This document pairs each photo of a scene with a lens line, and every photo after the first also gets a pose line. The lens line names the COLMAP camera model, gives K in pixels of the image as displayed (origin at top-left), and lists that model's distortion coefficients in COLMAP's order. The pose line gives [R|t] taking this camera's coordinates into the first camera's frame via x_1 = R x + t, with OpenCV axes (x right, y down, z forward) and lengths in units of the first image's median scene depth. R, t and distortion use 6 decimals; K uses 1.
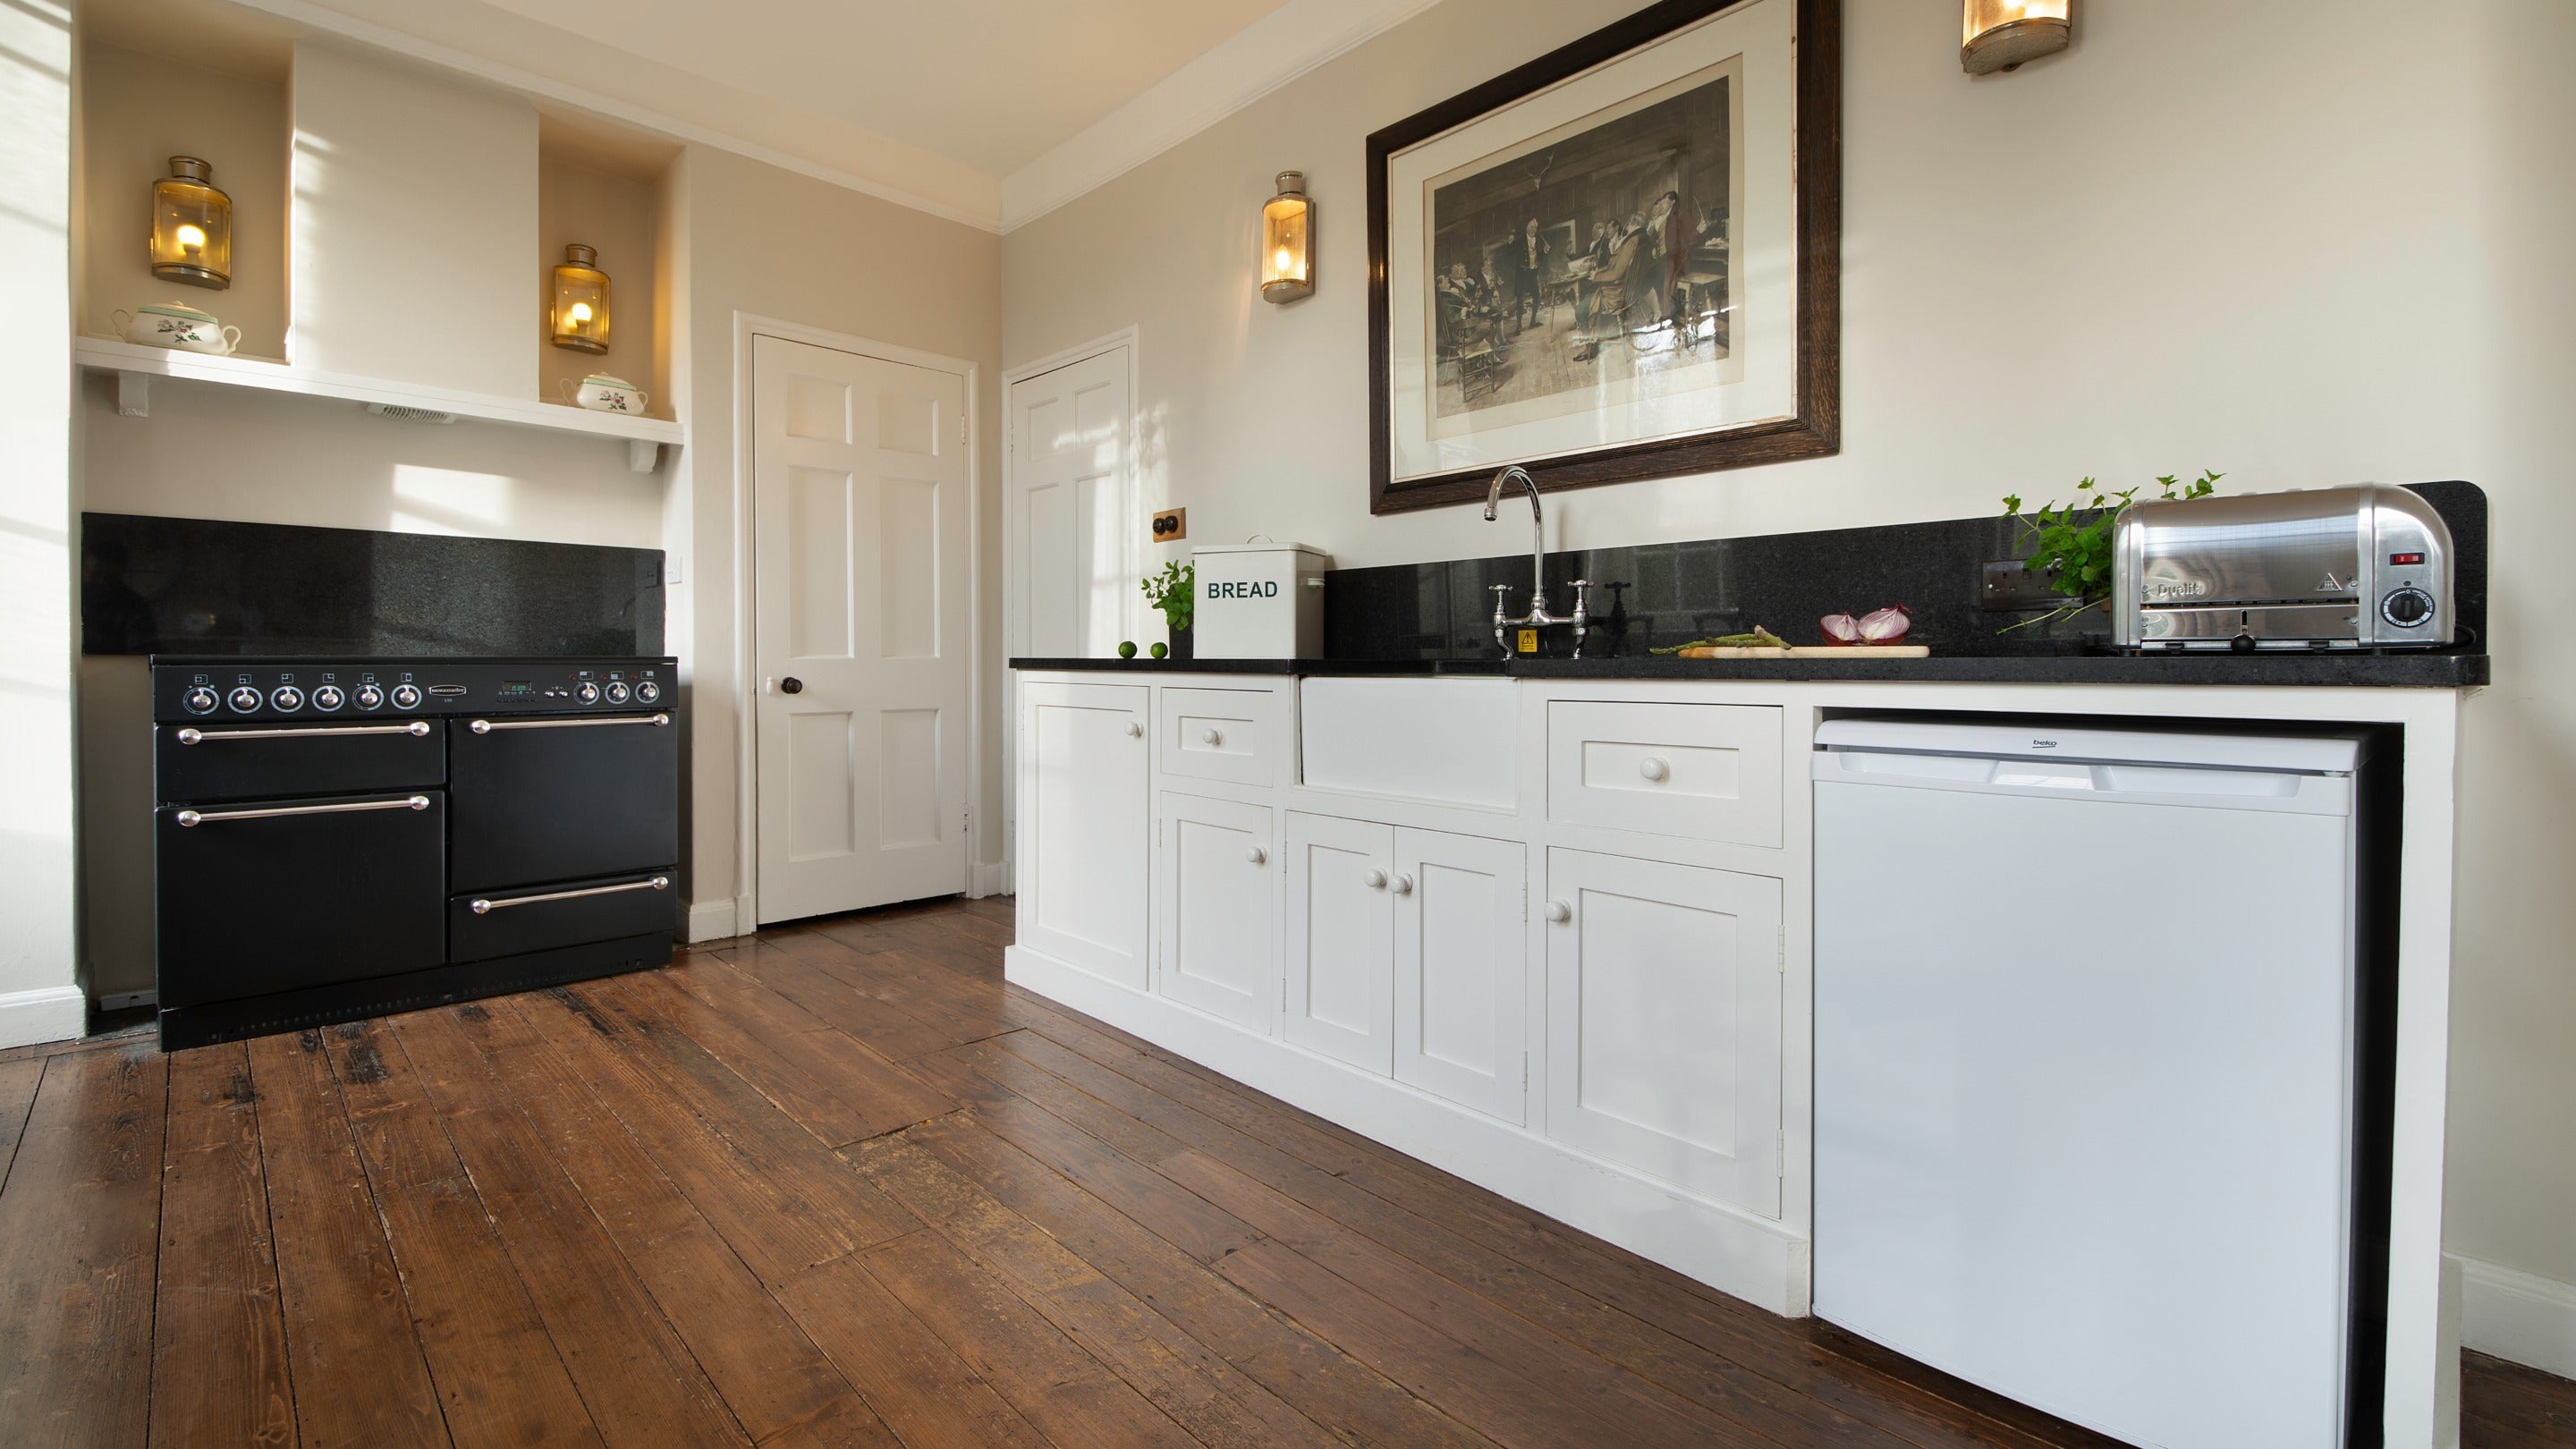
lens RADIAL K [[1093.4, 0, 1277.1], [0, 1093.4, 679.4], [0, 0, 1]] dist [-0.021872, -0.004458]
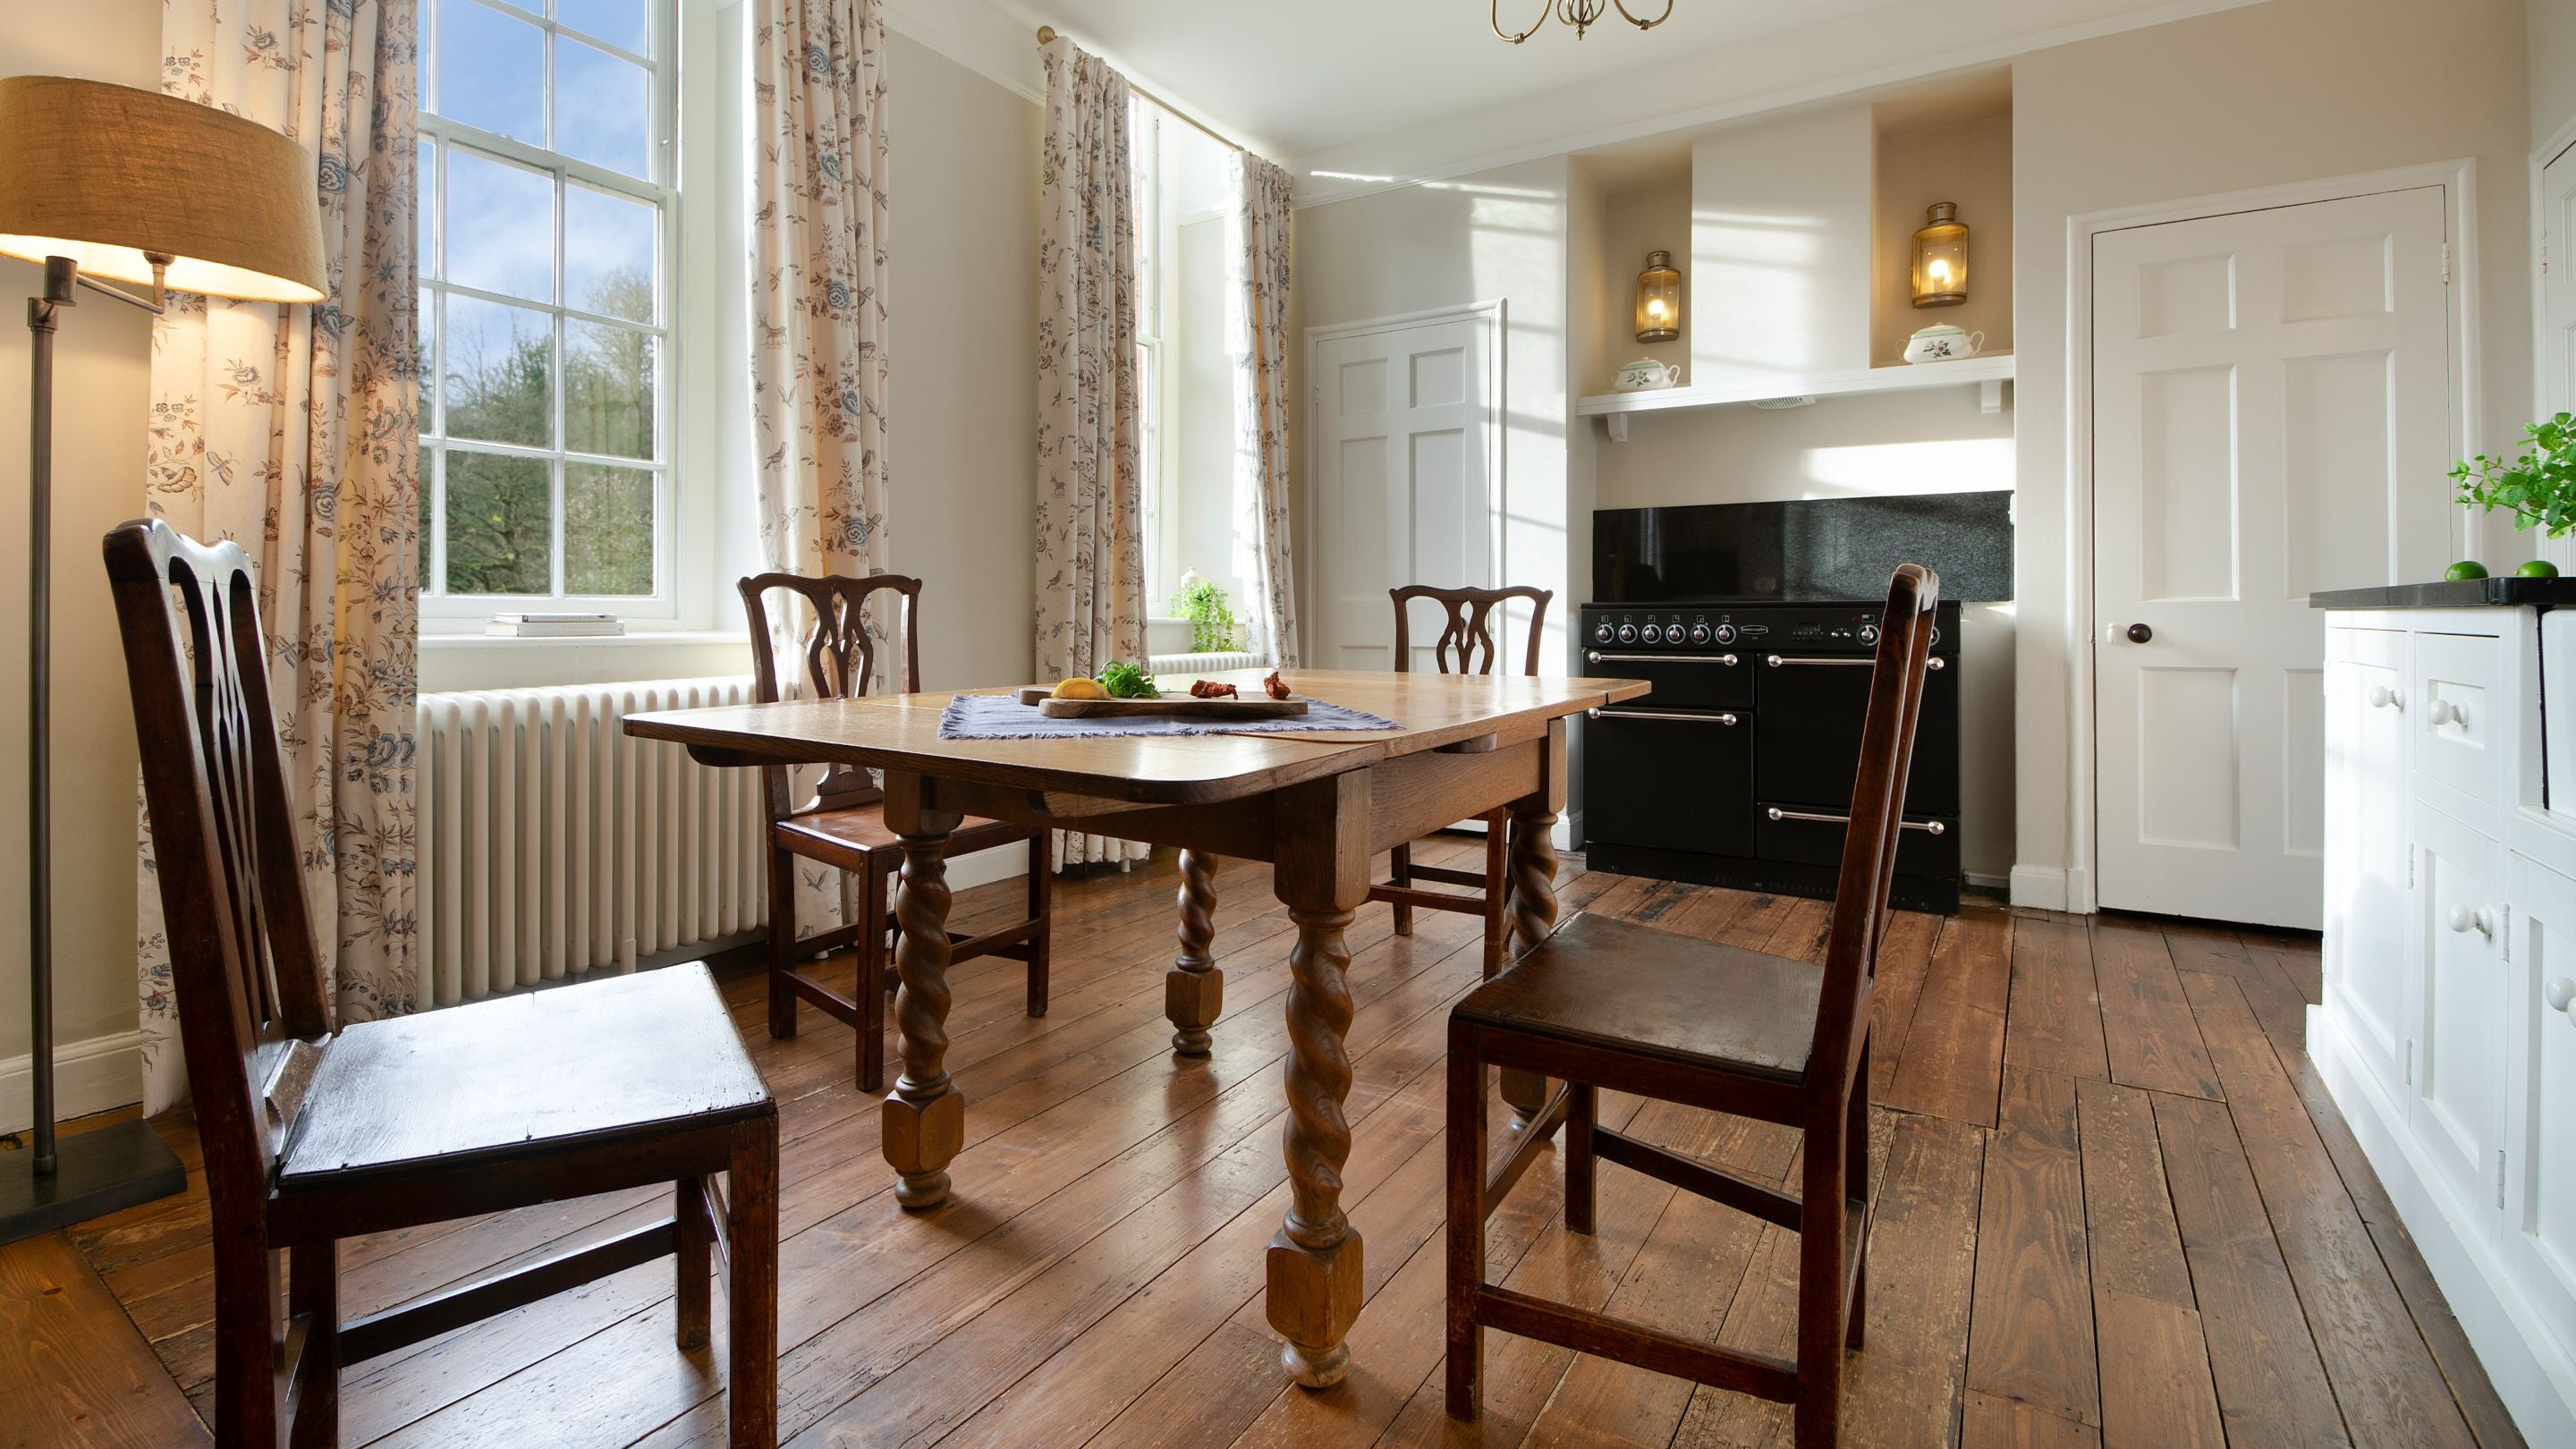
lens RADIAL K [[1093.4, 0, 1311.0], [0, 1093.4, 629.8], [0, 0, 1]] dist [-0.021872, -0.004458]
pose [[0.205292, 0.009383, -0.978656, 0.321274], [-0.016454, 0.999846, 0.006135, 0.011236], [0.978562, 0.014843, 0.205415, 0.264824]]
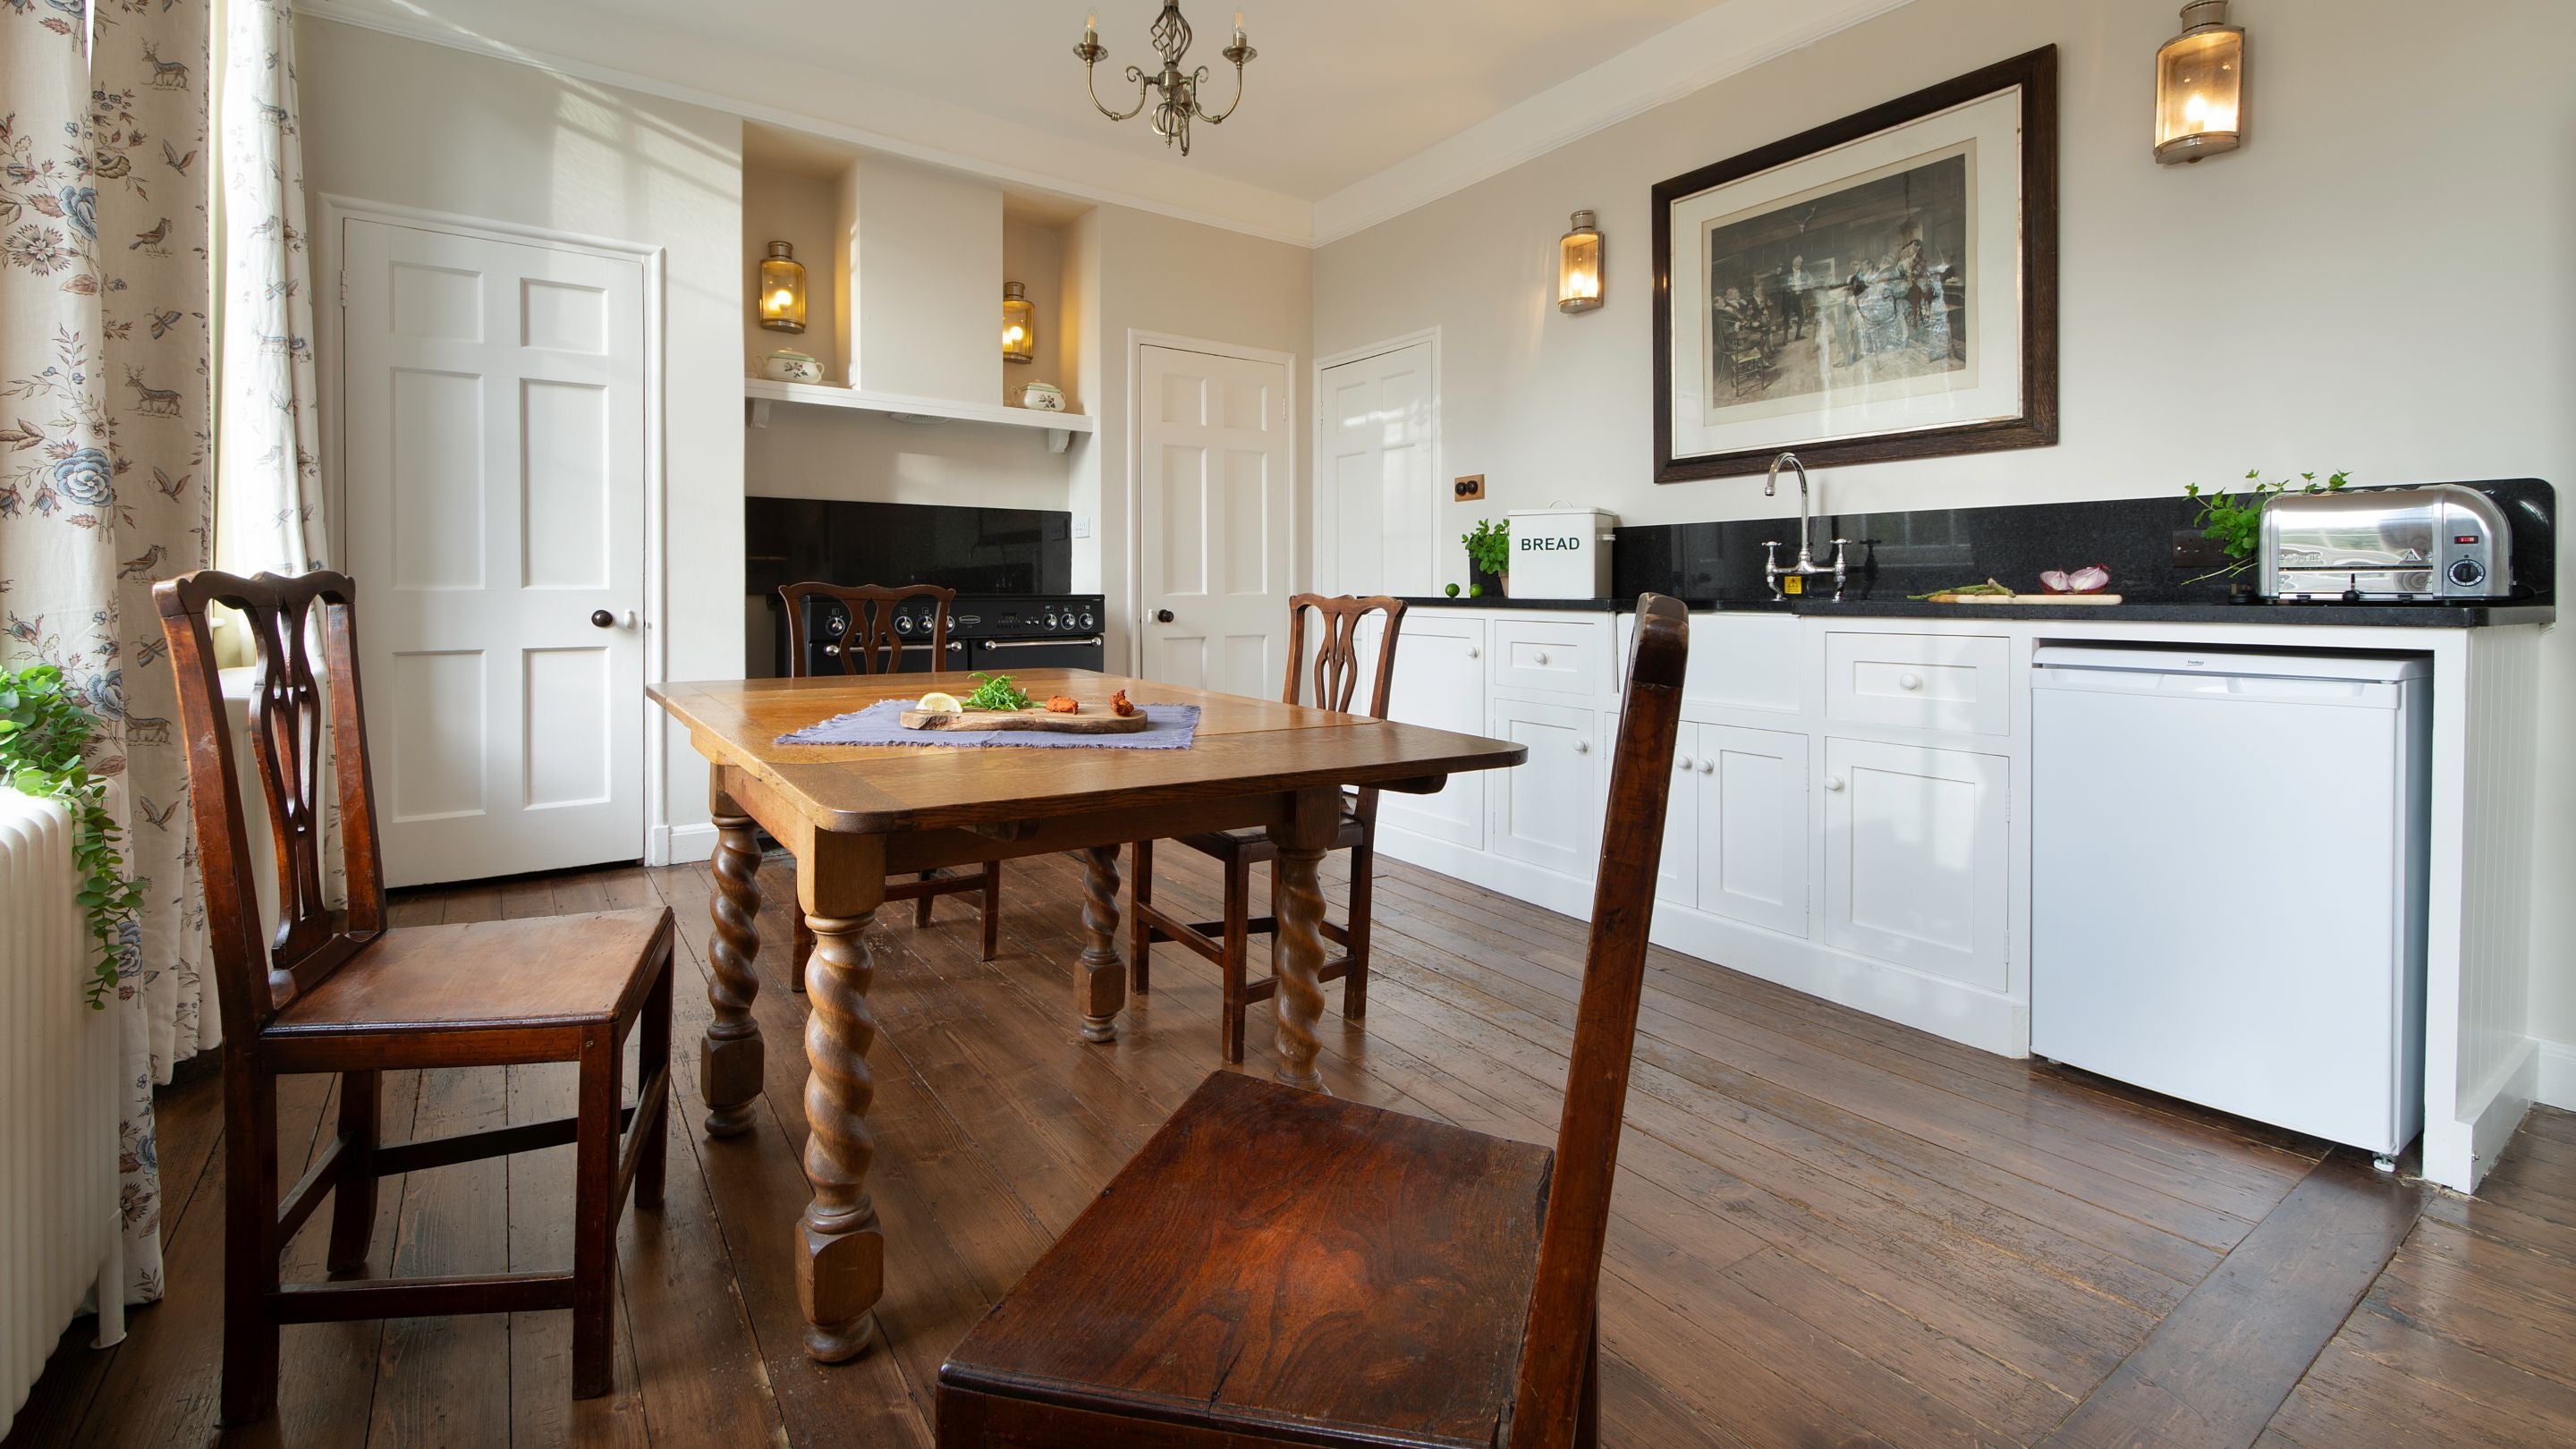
lens RADIAL K [[1093.4, 0, 1255.6], [0, 1093.4, 600.7], [0, 0, 1]] dist [-0.021872, -0.004458]
pose [[0.983702, 0.002268, -0.179793, -0.146718], [-0.003607, 0.999968, -0.007123, -0.005397], [0.179771, 0.007656, 0.983679, -0.331912]]
